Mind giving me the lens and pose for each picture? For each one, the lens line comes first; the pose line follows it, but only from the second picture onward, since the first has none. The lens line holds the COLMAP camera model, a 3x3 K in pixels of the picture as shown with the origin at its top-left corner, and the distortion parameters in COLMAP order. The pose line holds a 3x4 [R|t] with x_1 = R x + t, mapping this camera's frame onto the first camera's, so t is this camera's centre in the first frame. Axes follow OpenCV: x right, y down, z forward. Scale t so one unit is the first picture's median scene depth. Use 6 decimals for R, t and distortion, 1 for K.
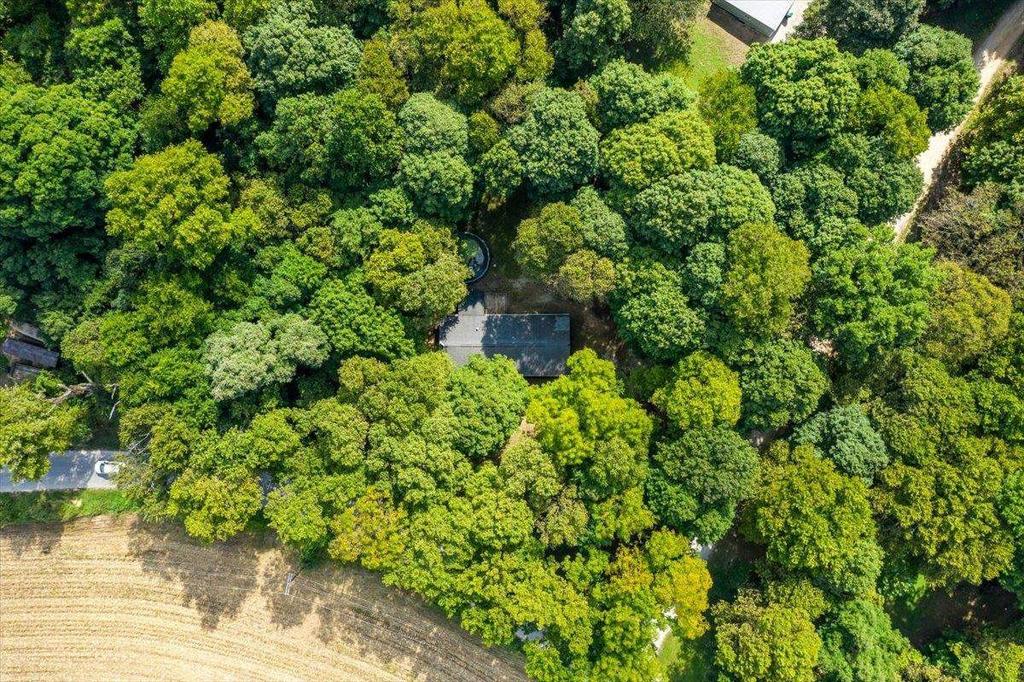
lens RADIAL K [[506.4, 0, 508.6], [0, 506.4, 340.8], [0, 0, 1]] dist [-0.002153, -0.000404]
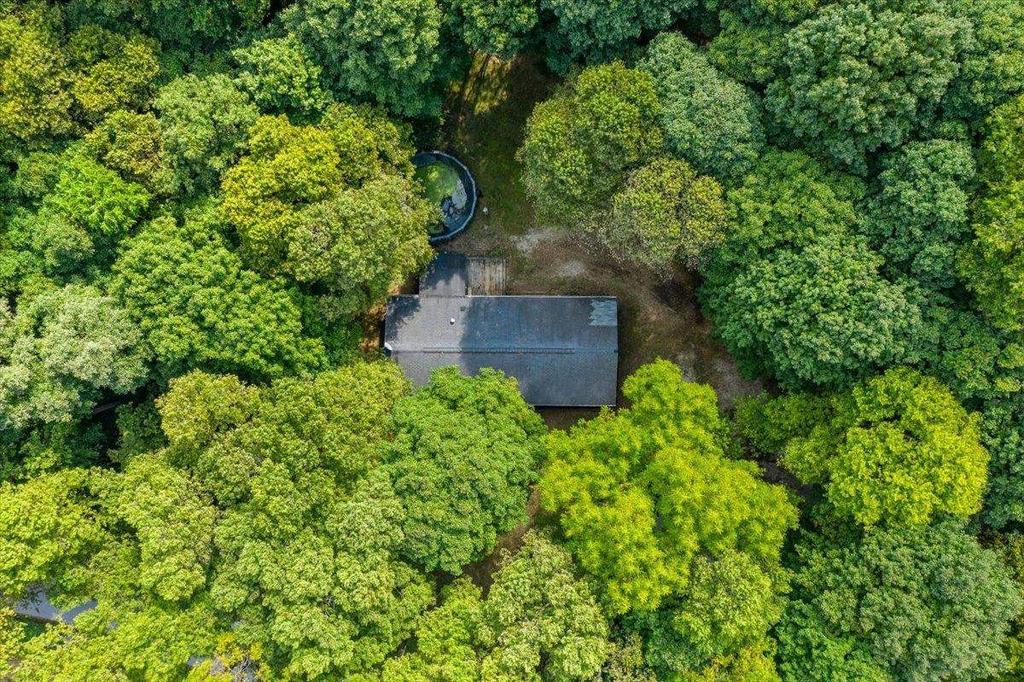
lens RADIAL K [[506.4, 0, 508.6], [0, 506.4, 340.8], [0, 0, 1]] dist [-0.002153, -0.000404]
pose [[0.999936, 0.010739, -0.003664, 0.002965], [-0.010739, 0.999942, 0.000015, -0.002632], [0.003664, 0.000025, 0.999993, 0.510302]]
